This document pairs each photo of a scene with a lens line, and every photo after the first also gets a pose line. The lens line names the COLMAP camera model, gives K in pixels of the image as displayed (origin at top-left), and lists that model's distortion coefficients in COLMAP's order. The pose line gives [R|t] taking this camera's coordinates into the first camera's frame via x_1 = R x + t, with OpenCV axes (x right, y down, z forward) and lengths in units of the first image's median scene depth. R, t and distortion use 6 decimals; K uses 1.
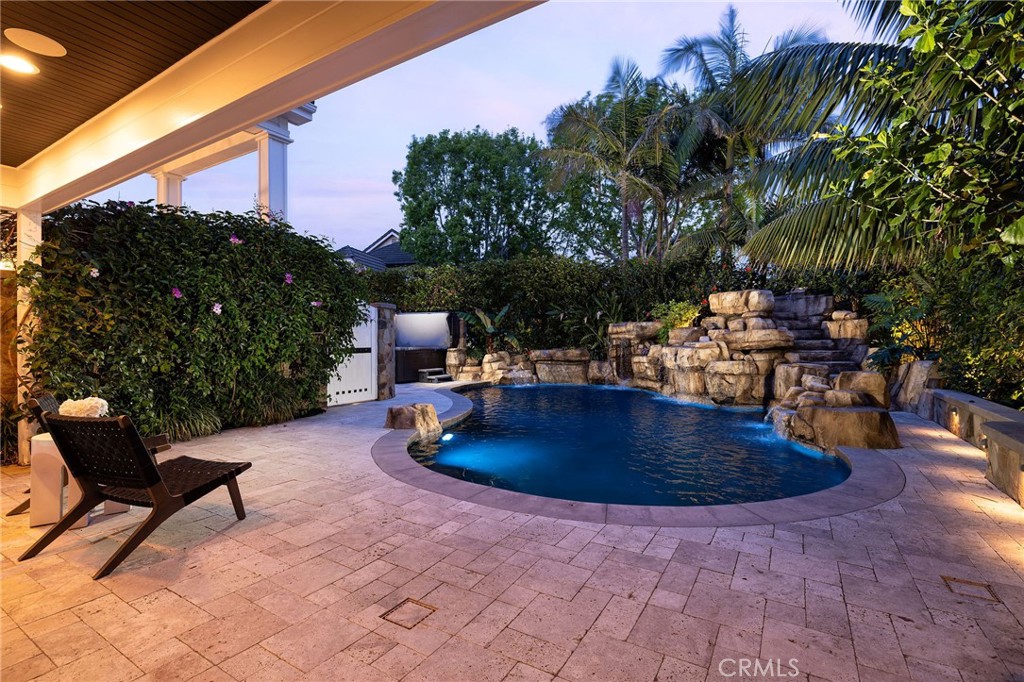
lens RADIAL K [[464.6, 0, 512.0], [0, 464.6, 341.0], [0, 0, 1]] dist [-0.000087, -0.000006]
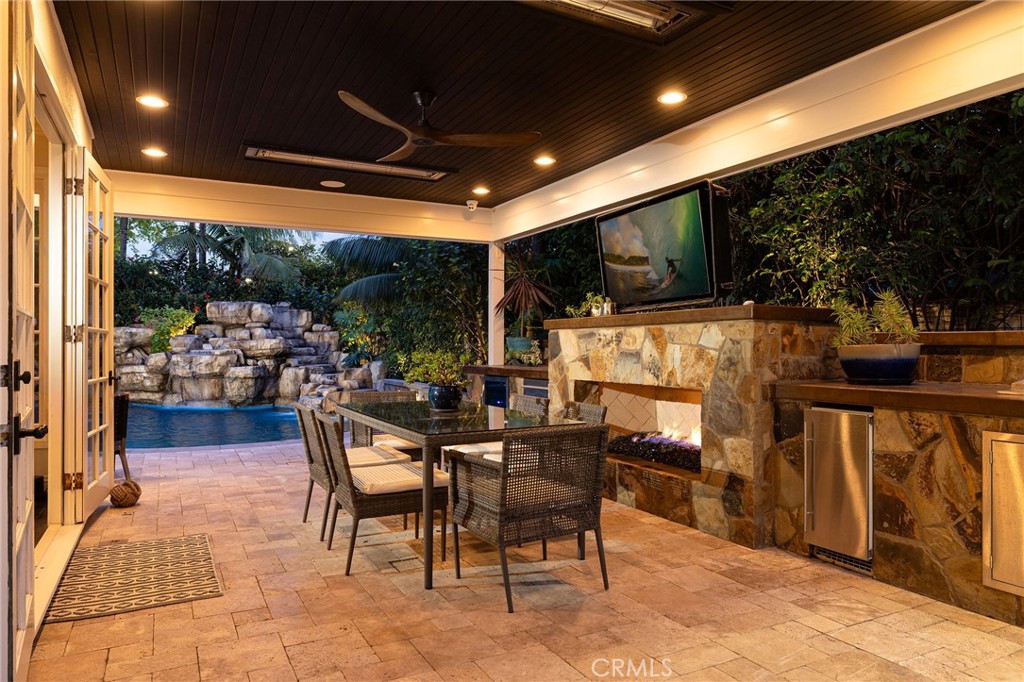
lens RADIAL K [[673.0, 0, 512.0], [0, 673.0, 341.0], [0, 0, 1]] dist [0.002403, 0.000434]
pose [[0.515666, 0.006958, 0.856761, -0.549481], [0.004088, 0.999936, -0.010581, 0.001483], [-0.856780, 0.008959, 0.515604, -0.359388]]
